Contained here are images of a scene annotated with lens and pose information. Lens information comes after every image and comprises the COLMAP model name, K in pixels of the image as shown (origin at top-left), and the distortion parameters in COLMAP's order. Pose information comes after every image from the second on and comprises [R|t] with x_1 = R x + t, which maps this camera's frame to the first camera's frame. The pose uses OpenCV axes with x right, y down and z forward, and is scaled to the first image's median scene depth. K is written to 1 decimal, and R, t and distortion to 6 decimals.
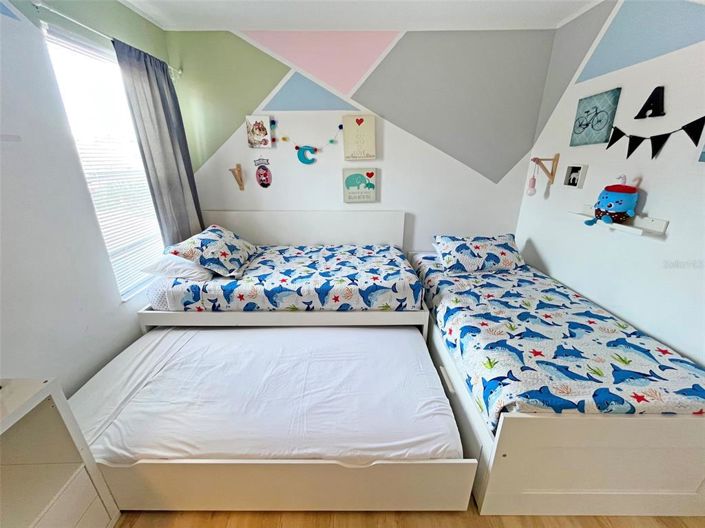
lens RADIAL K [[286.2, 0, 359.2], [0, 286.2, 263.8], [0, 0, 1]] dist [-0.001619, 0.000109]
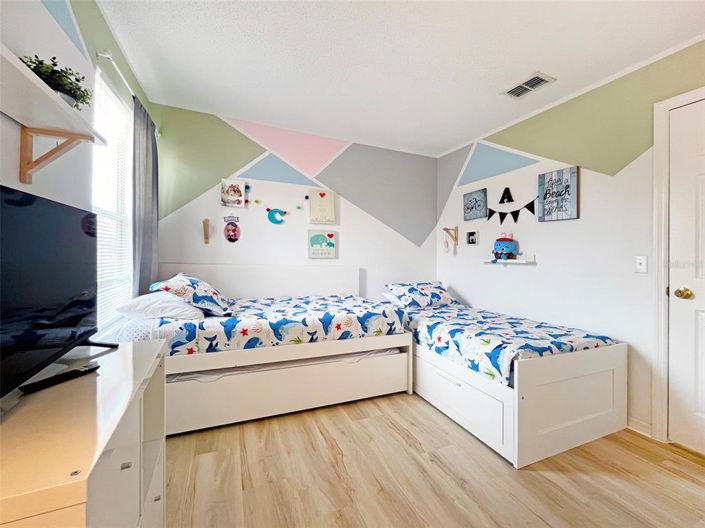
lens RADIAL K [[286.2, 0, 361.6], [0, 286.2, 255.2], [0, 0, 1]] dist [-0.001619, 0.000109]
pose [[0.916120, 0.025172, 0.400113, -0.421291], [0.116933, 0.937854, -0.326737, 0.222383], [-0.383472, 0.346117, 0.856243, -0.053194]]
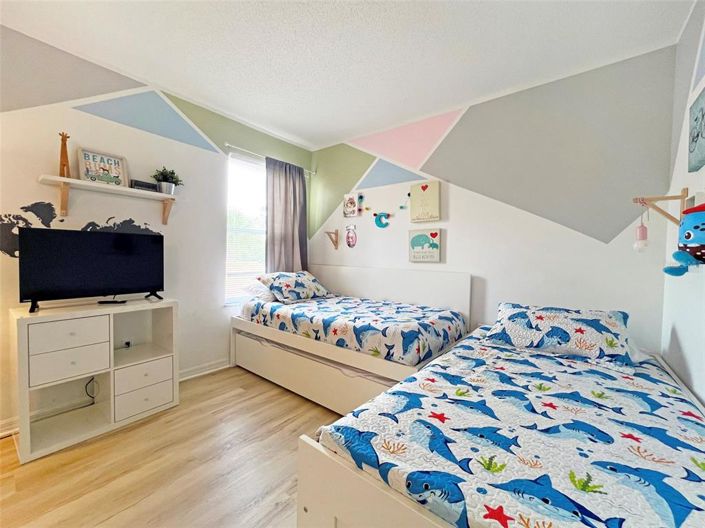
lens RADIAL K [[286.2, 0, 351.1], [0, 286.2, 263.8], [0, 0, 1]] dist [-0.001619, 0.000109]
pose [[0.784896, 0.037575, -0.618487, 0.573725], [-0.234906, 0.941693, -0.240899, 0.121009], [0.573373, 0.334367, 0.747958, 0.162470]]
